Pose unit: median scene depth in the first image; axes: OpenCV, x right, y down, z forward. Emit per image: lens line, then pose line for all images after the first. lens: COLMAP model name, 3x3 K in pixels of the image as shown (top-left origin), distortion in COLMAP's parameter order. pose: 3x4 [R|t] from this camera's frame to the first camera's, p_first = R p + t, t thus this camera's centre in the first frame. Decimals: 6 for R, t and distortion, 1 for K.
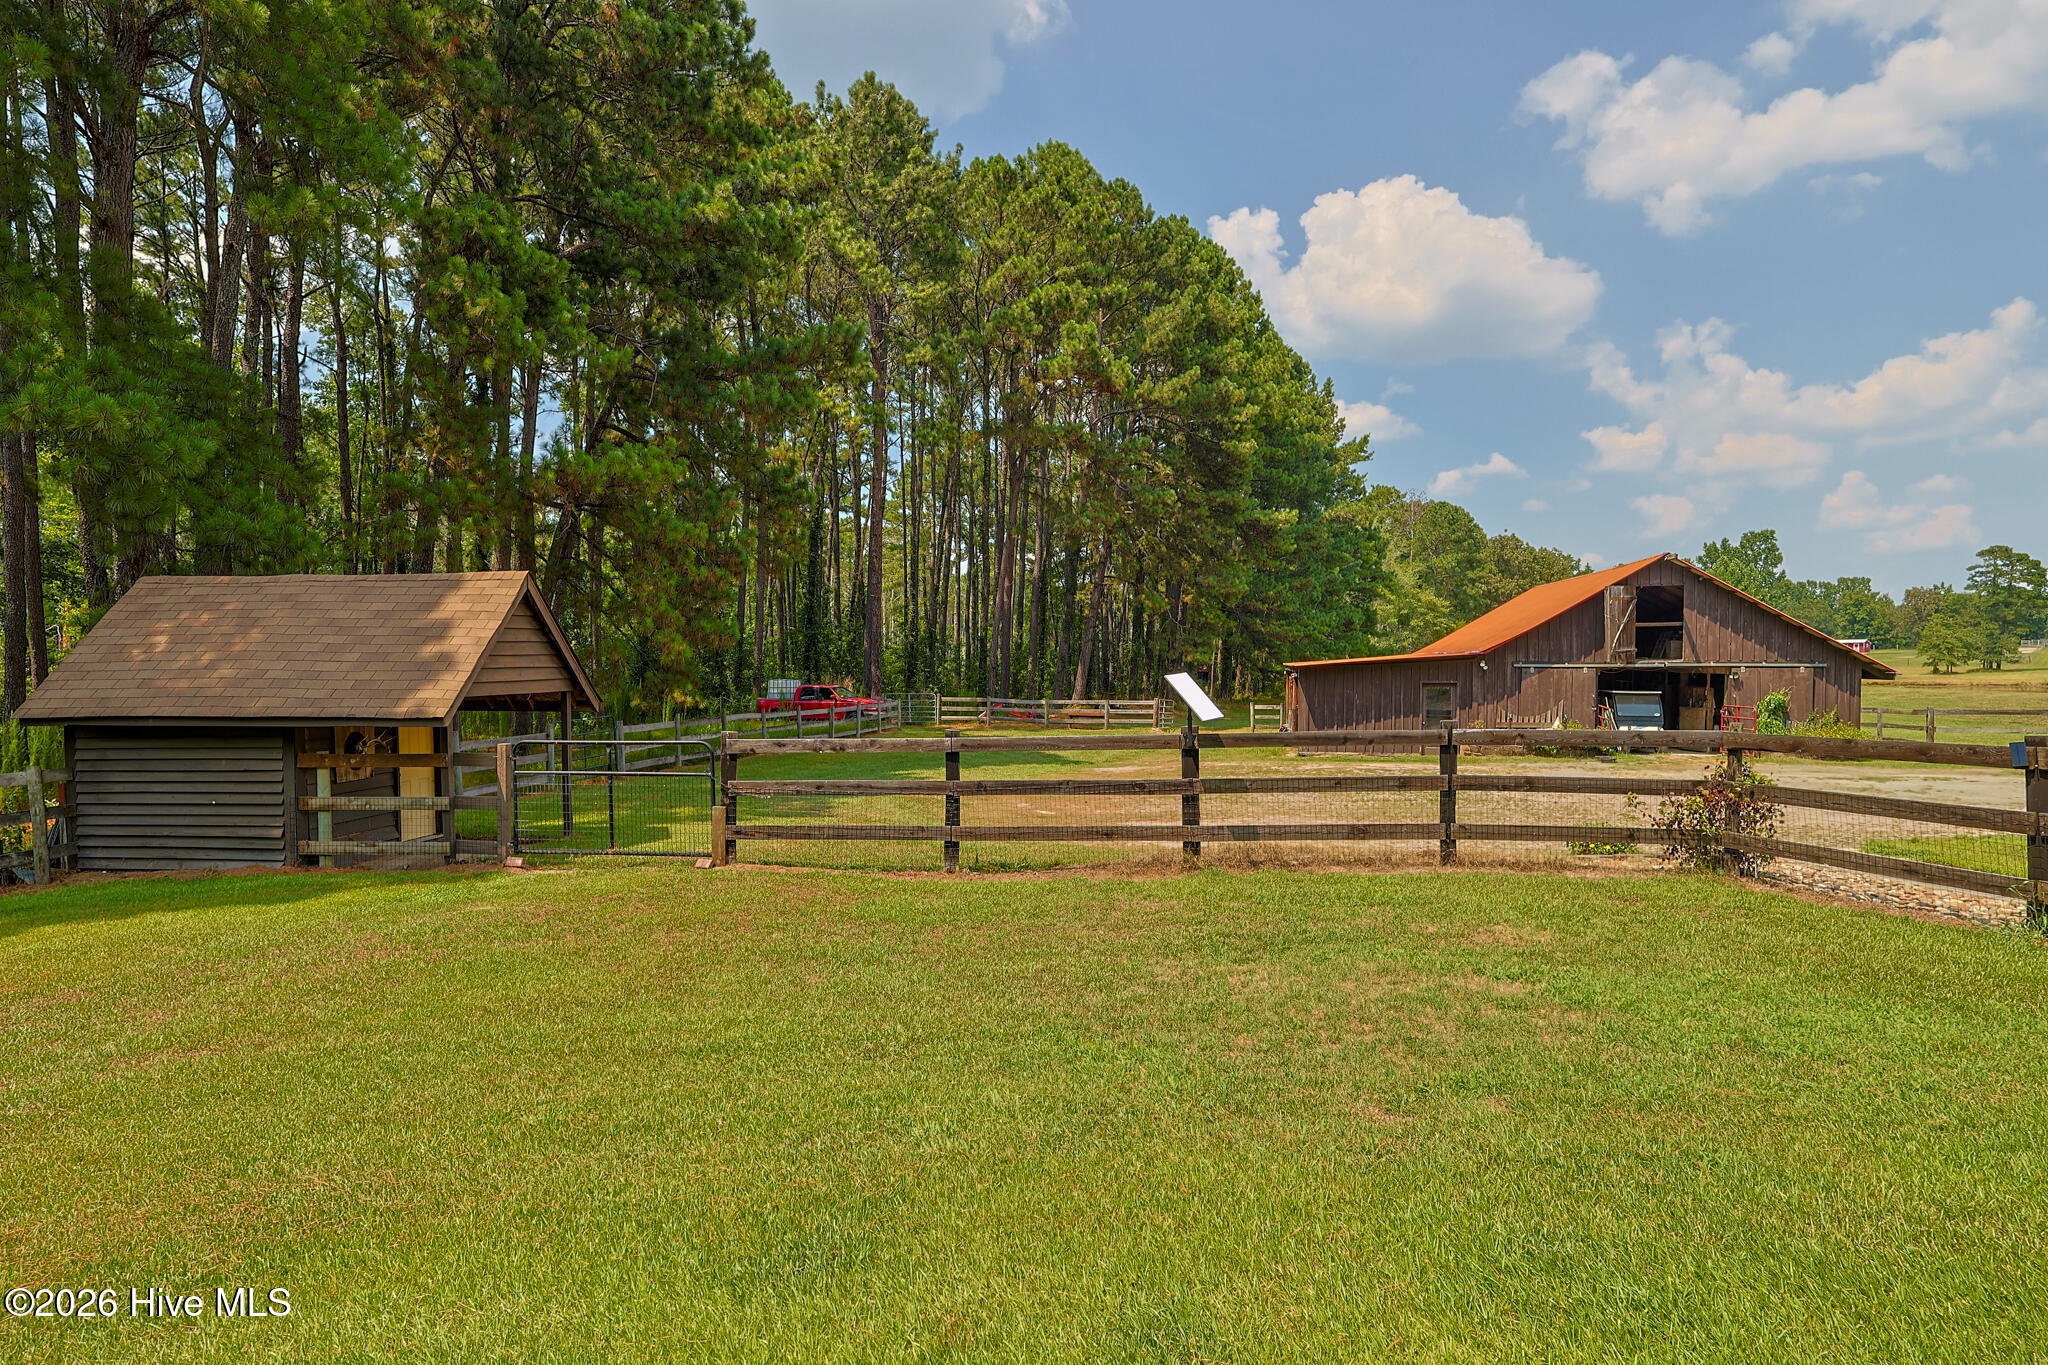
lens RADIAL K [[1076.7, 0, 1024.0], [0, 1076.7, 682.5], [0, 0, 1]] dist [0.001591, 0.001258]
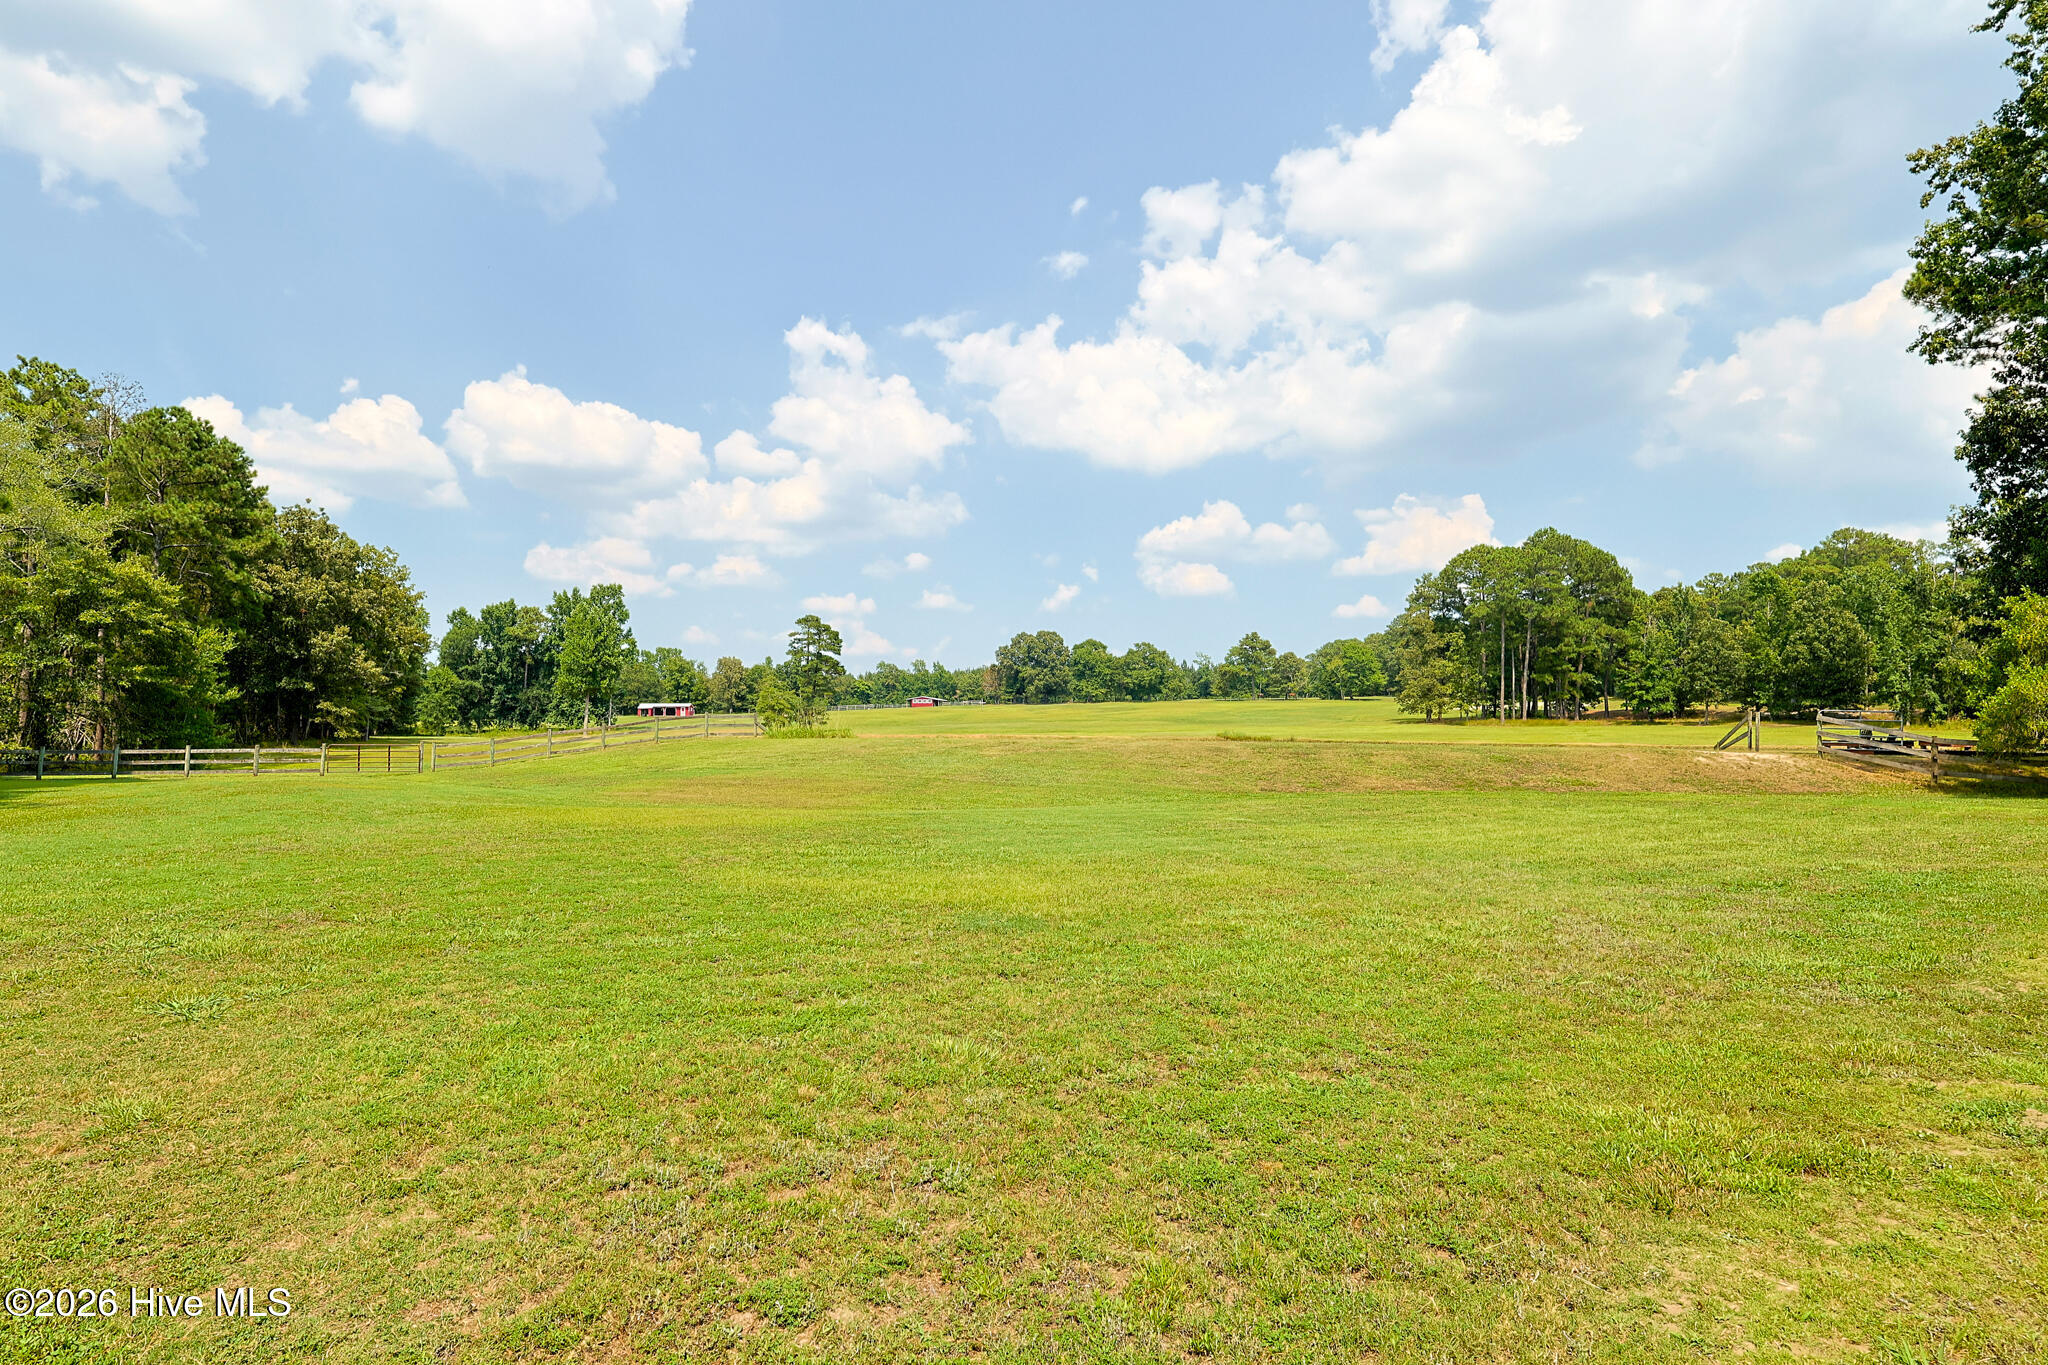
lens RADIAL K [[1076.7, 0, 1024.0], [0, 1076.7, 682.5], [0, 0, 1]] dist [0.001591, 0.001258]
pose [[0.537466, 0.038847, 0.842390, 0.710844], [0.015519, 0.998314, -0.055939, 0.022027], [-0.843143, 0.043138, 0.535956, 1.544064]]
